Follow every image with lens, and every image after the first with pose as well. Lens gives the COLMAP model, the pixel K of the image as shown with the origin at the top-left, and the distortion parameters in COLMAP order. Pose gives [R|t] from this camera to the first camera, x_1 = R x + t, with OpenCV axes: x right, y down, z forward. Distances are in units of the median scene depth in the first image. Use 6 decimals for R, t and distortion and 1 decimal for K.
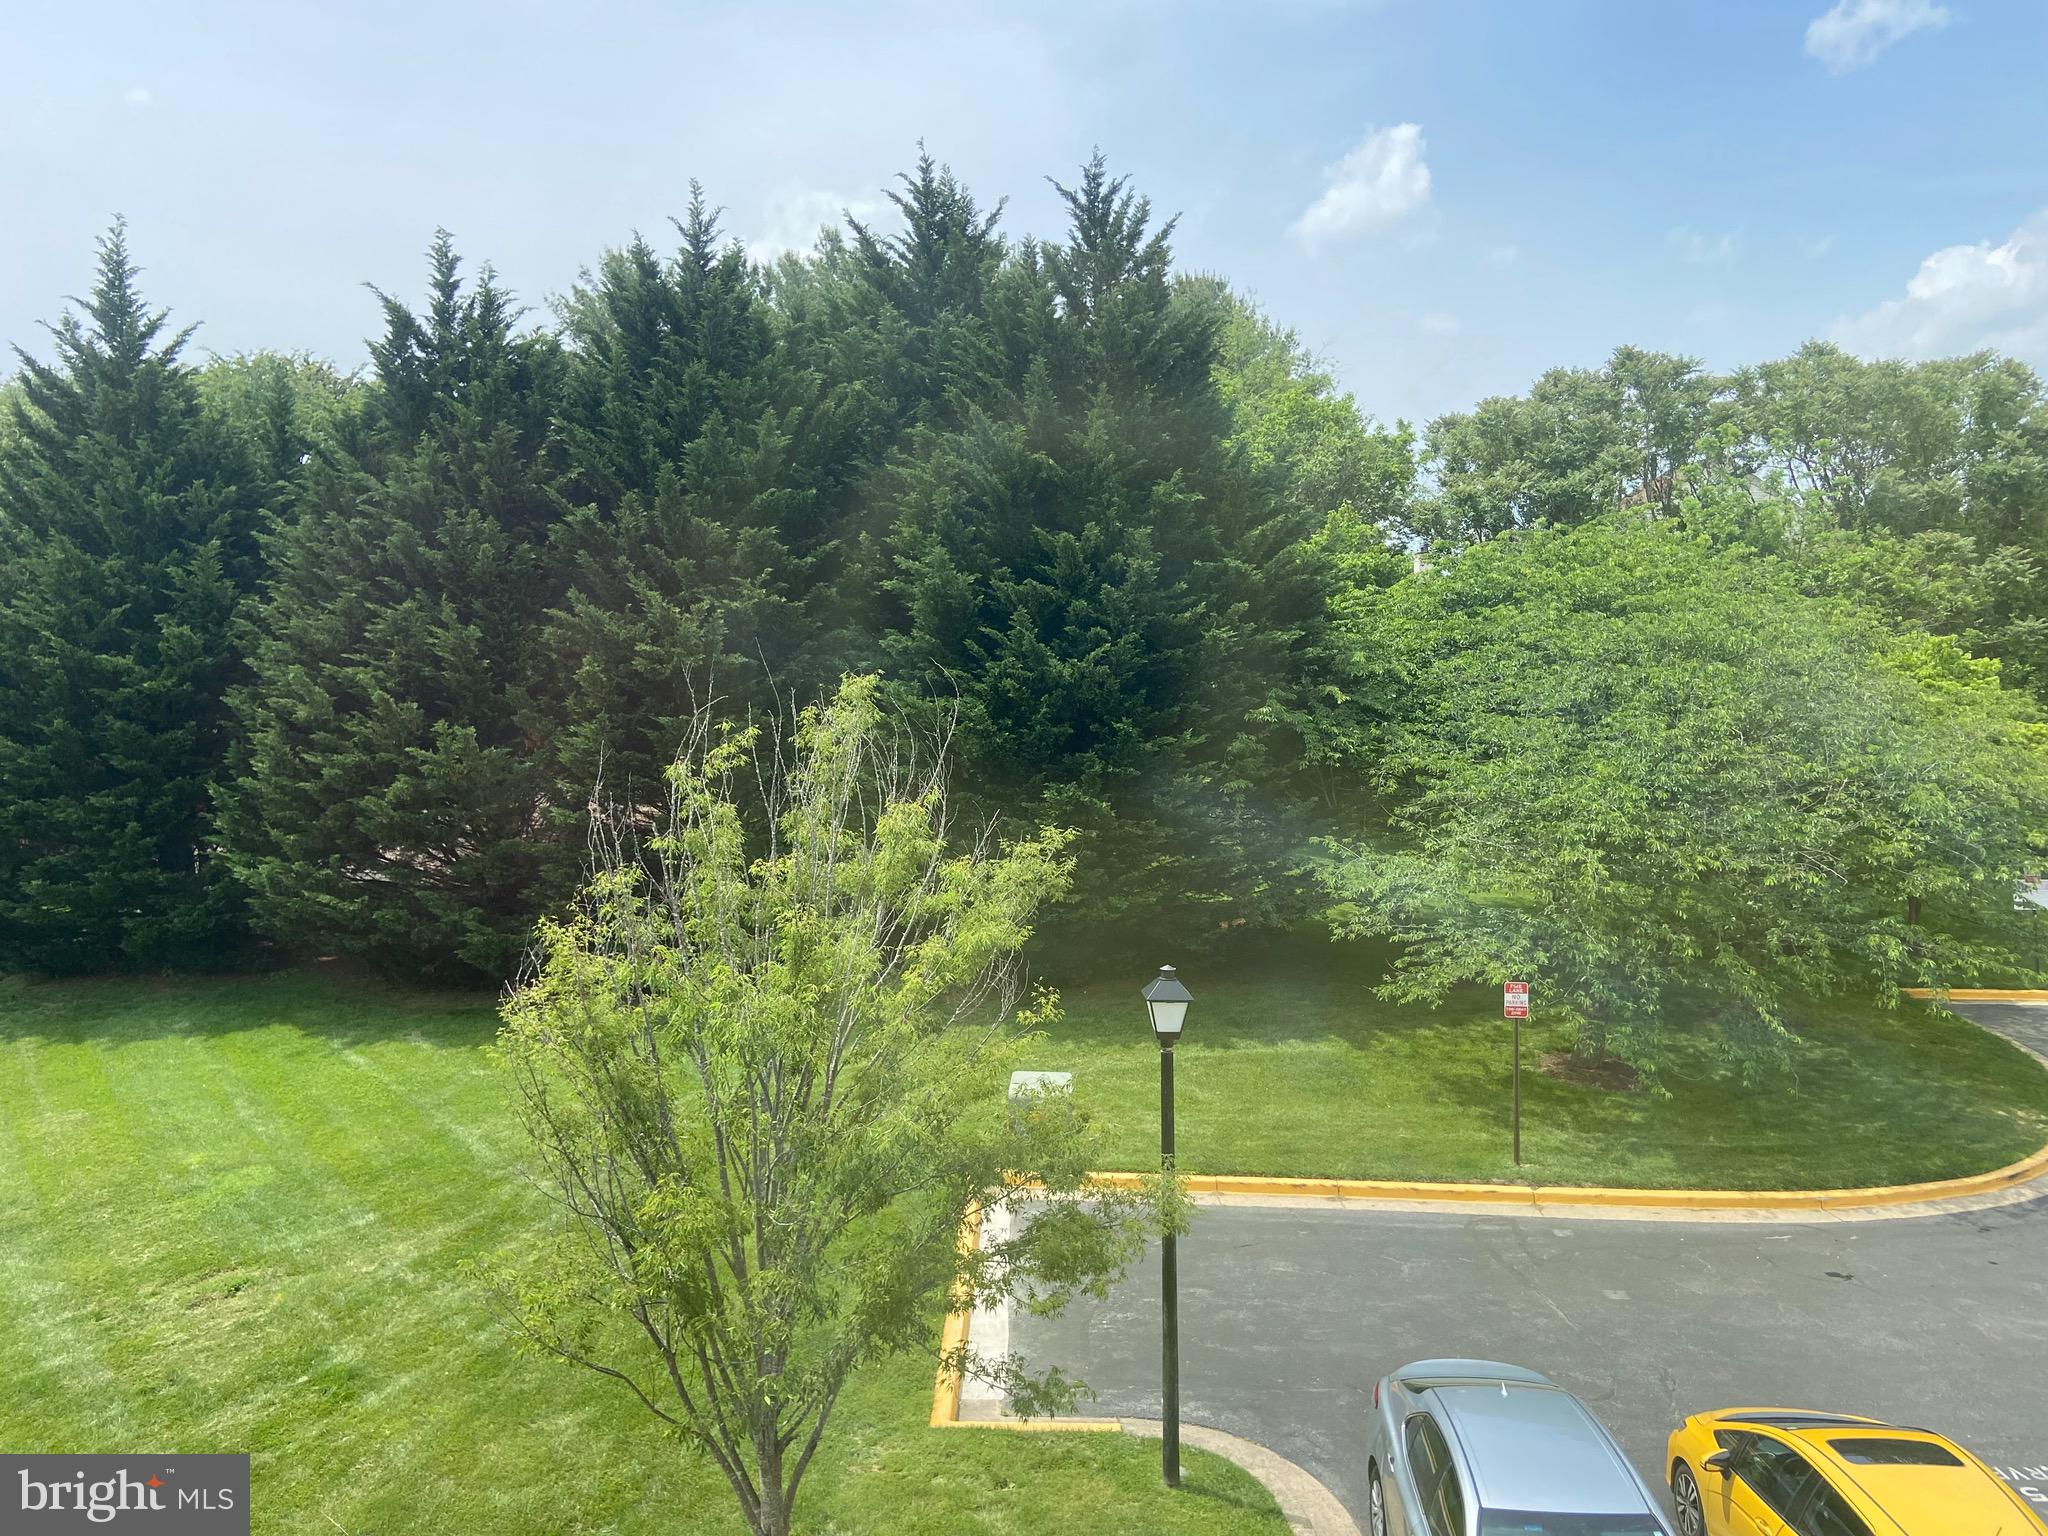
lens RADIAL K [[1560.0, 0, 1011.5], [0, 1560.0, 760.2], [0, 0, 1]] dist [0.070644, -0.082912]
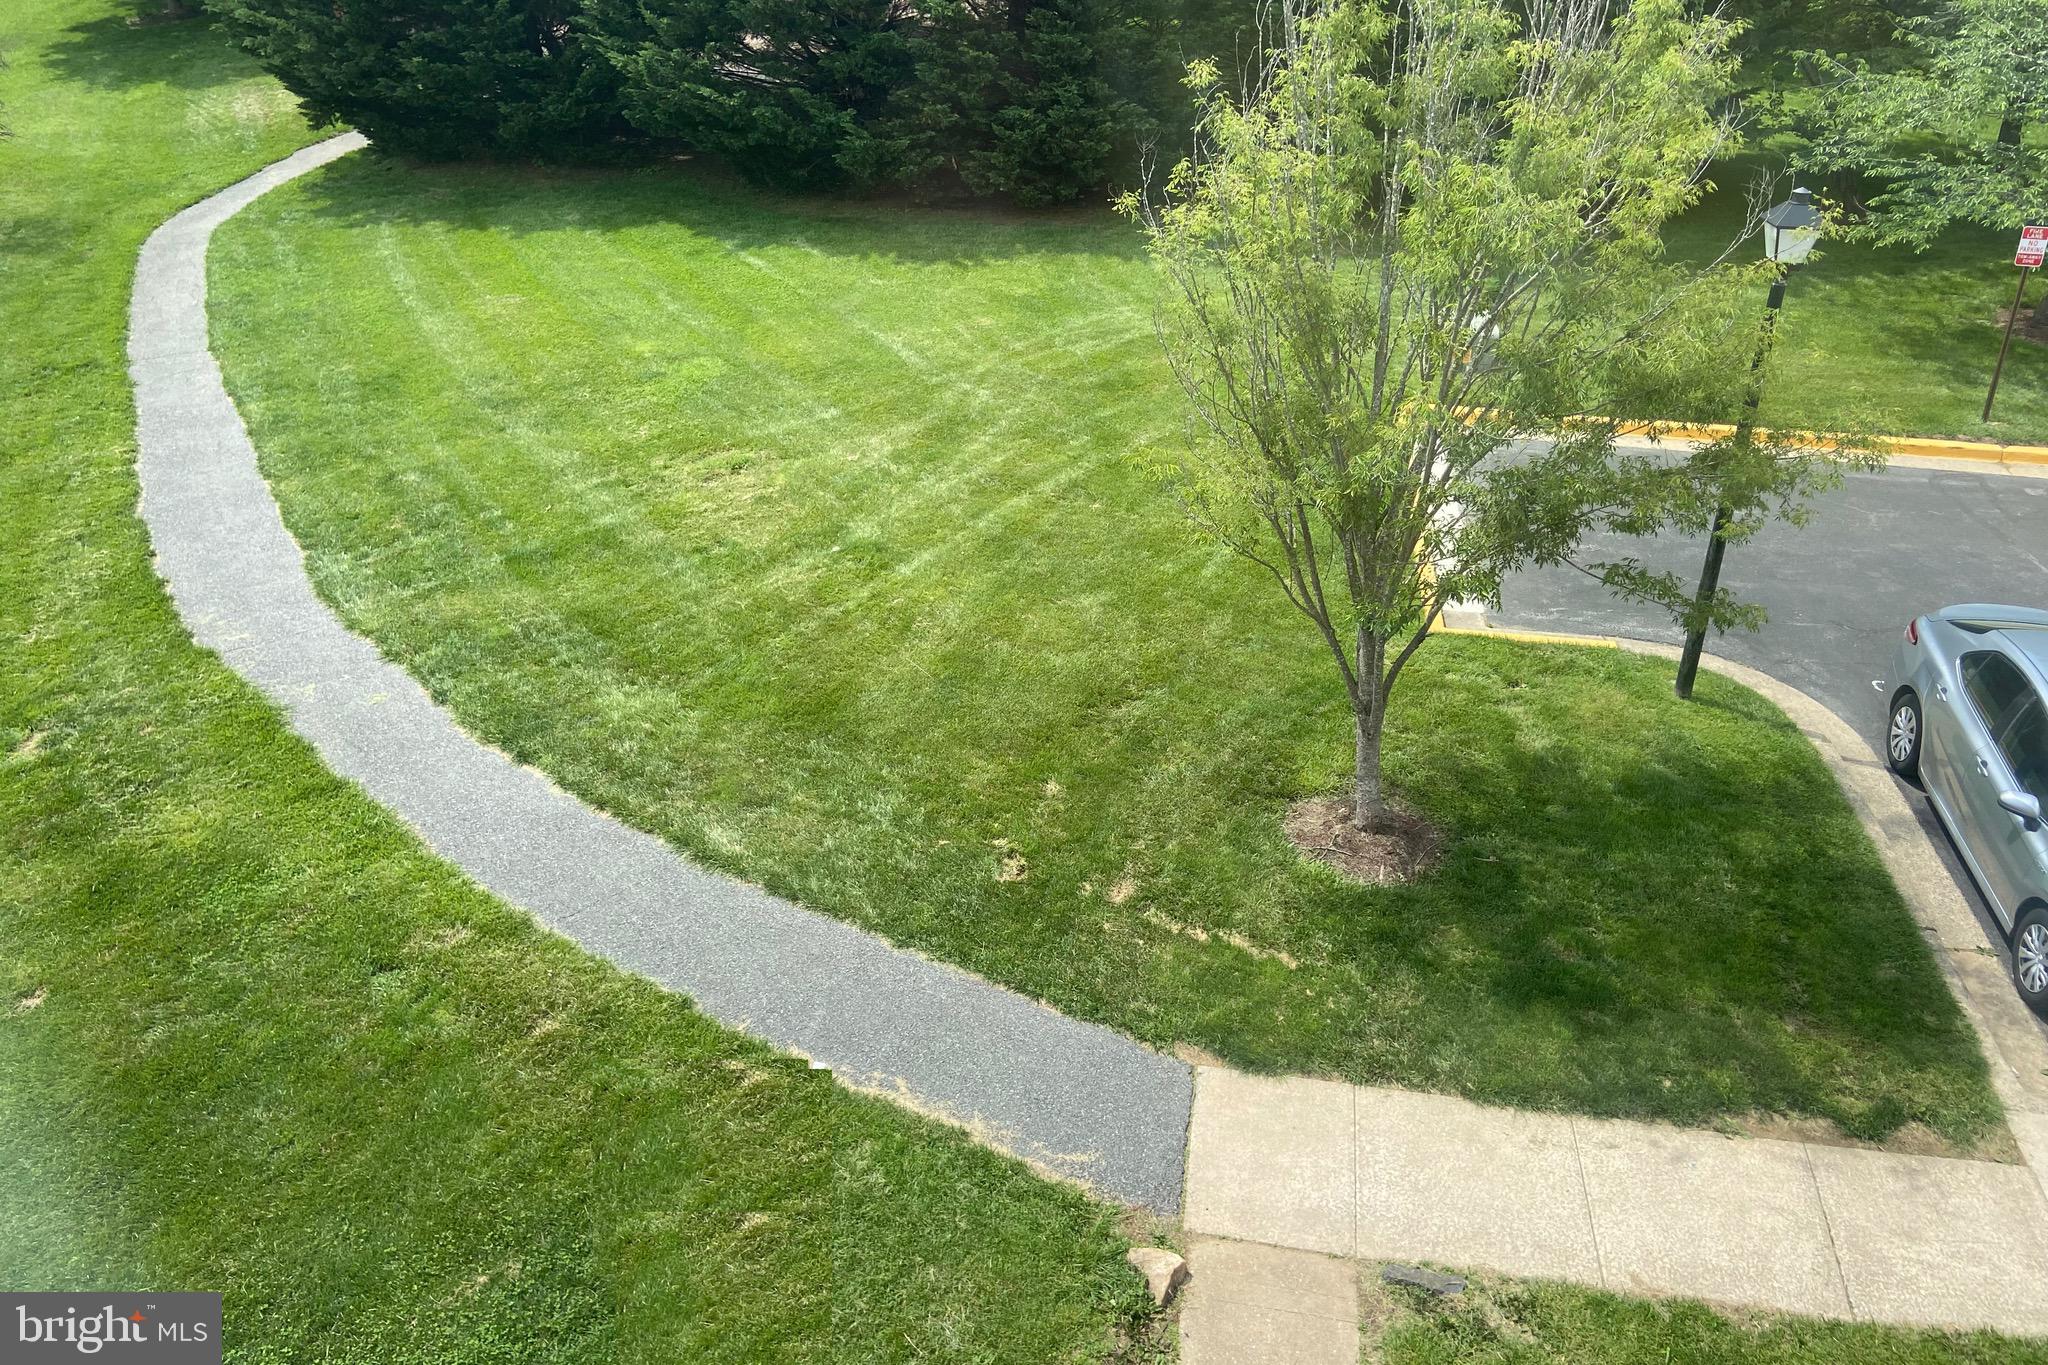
lens RADIAL K [[1532.0, 0, 1027.2], [0, 1532.0, 675.1], [0, 0, 1]] dist [0.068906, -0.021392]
pose [[0.991664, 0.074937, -0.104819, -0.117595], [-0.024394, 0.907964, 0.418338, 0.009639], [0.126521, -0.412293, 0.902223, 0.002419]]
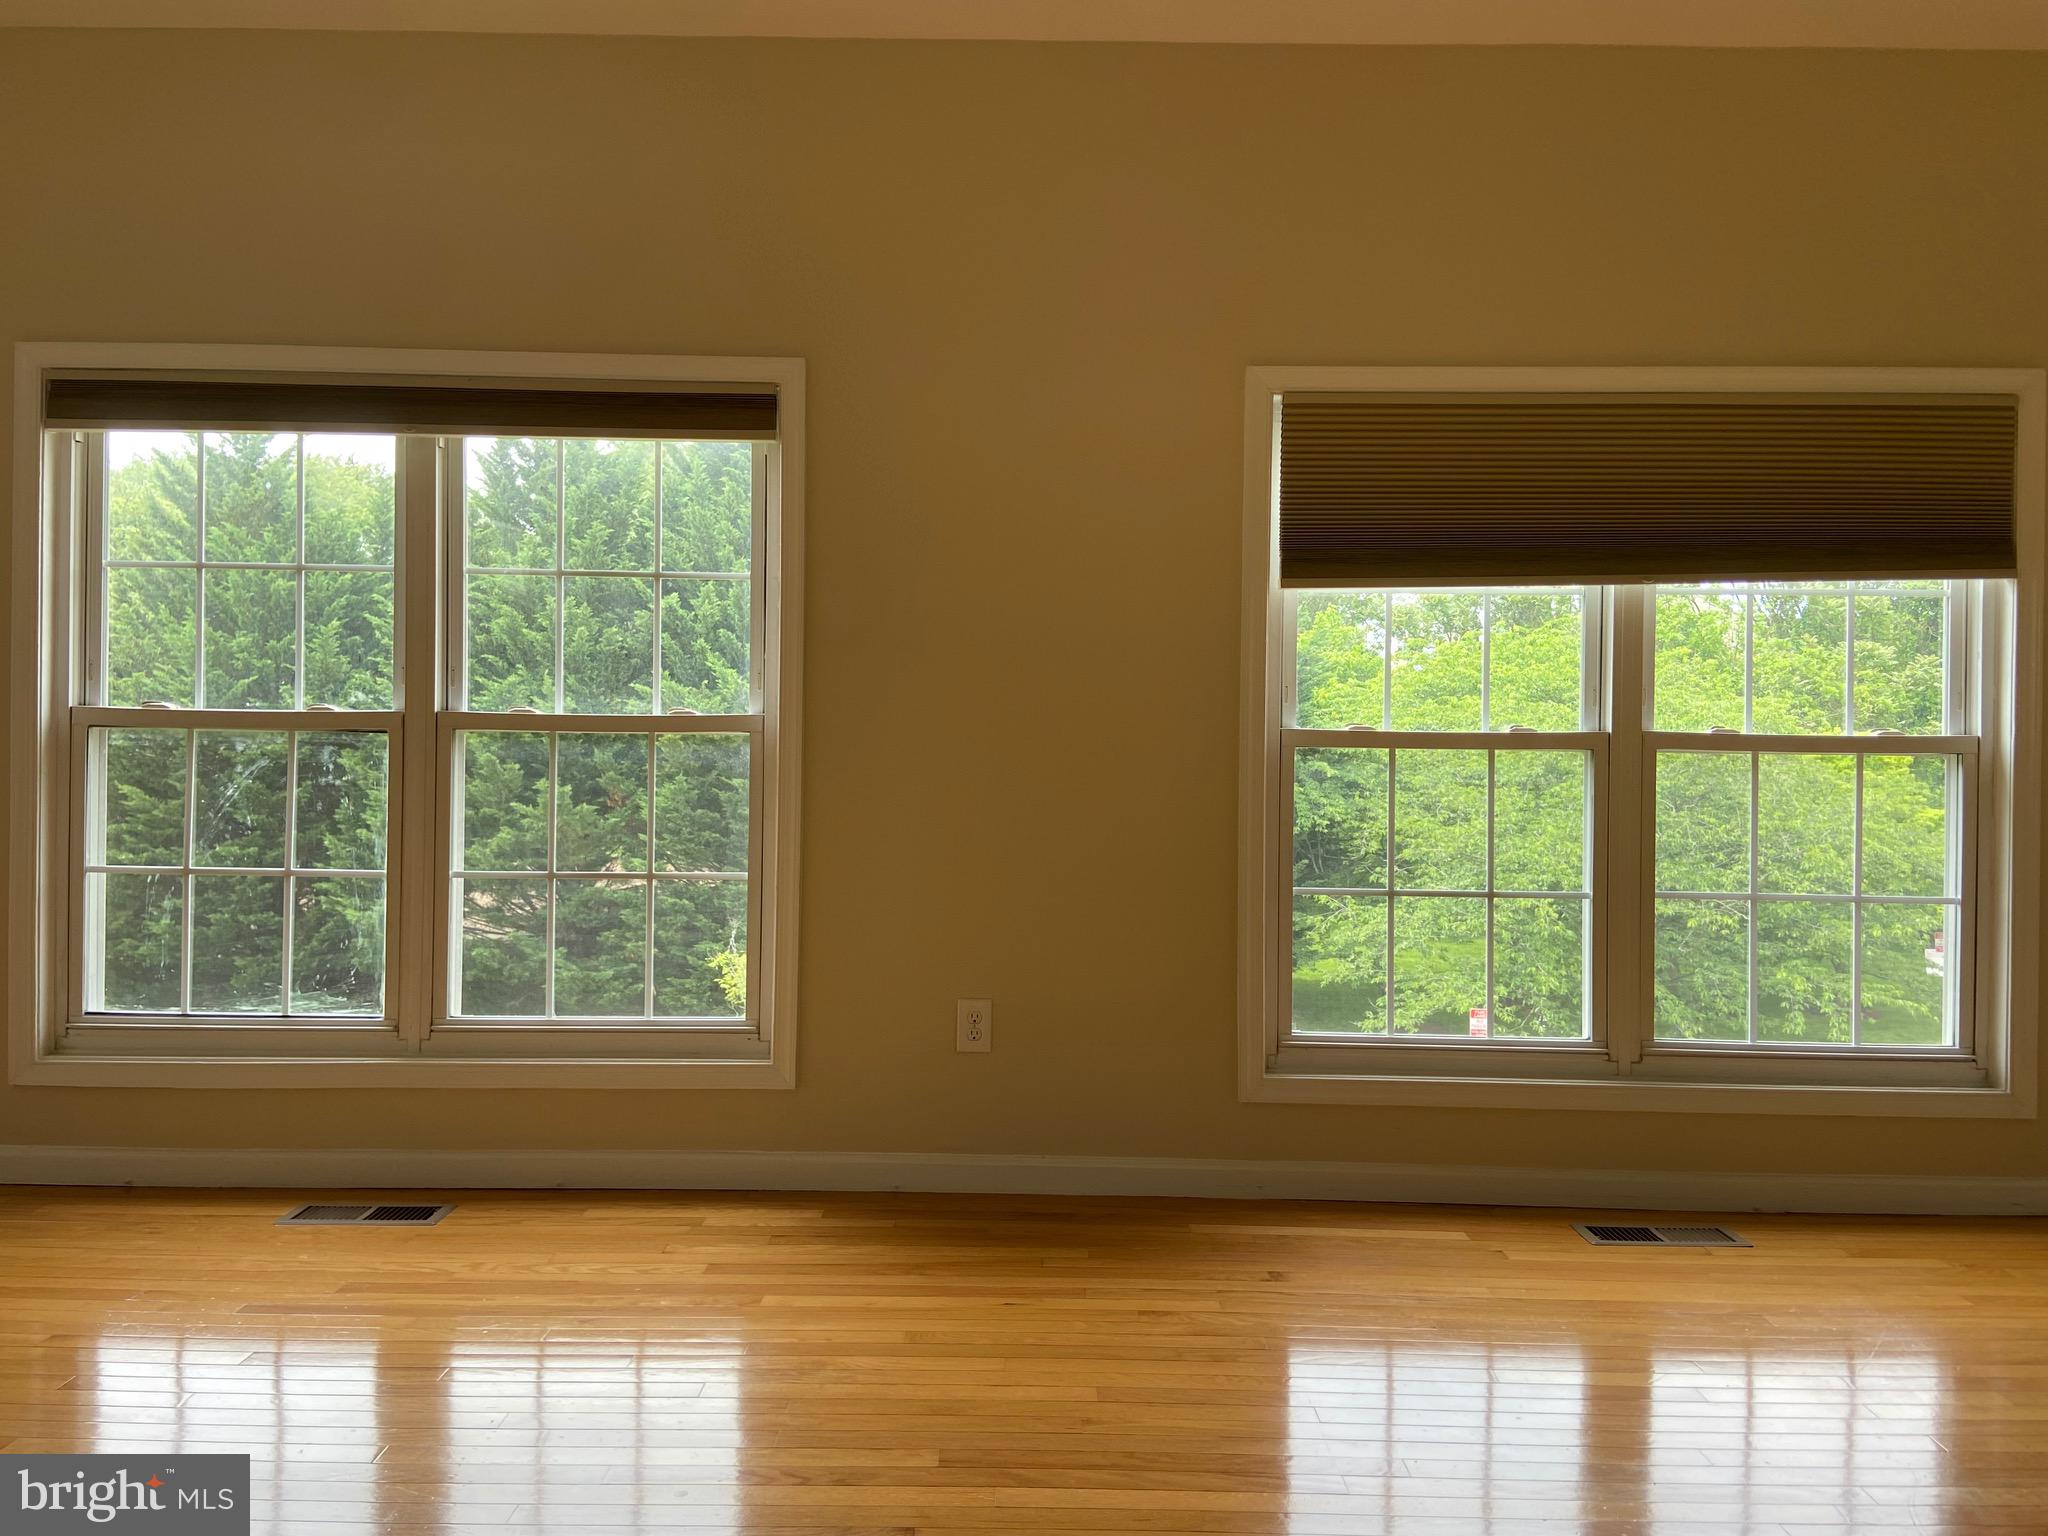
lens RADIAL K [[1560.0, 0, 1021.6], [0, 1560.0, 752.5], [0, 0, 1]] dist [0.070644, -0.082912]
pose [[0.999695, 0.014235, 0.020167, -0.041142], [-0.012805, 0.997509, -0.069367, 0.031652], [-0.021105, 0.069087, 0.997387, -0.152552]]
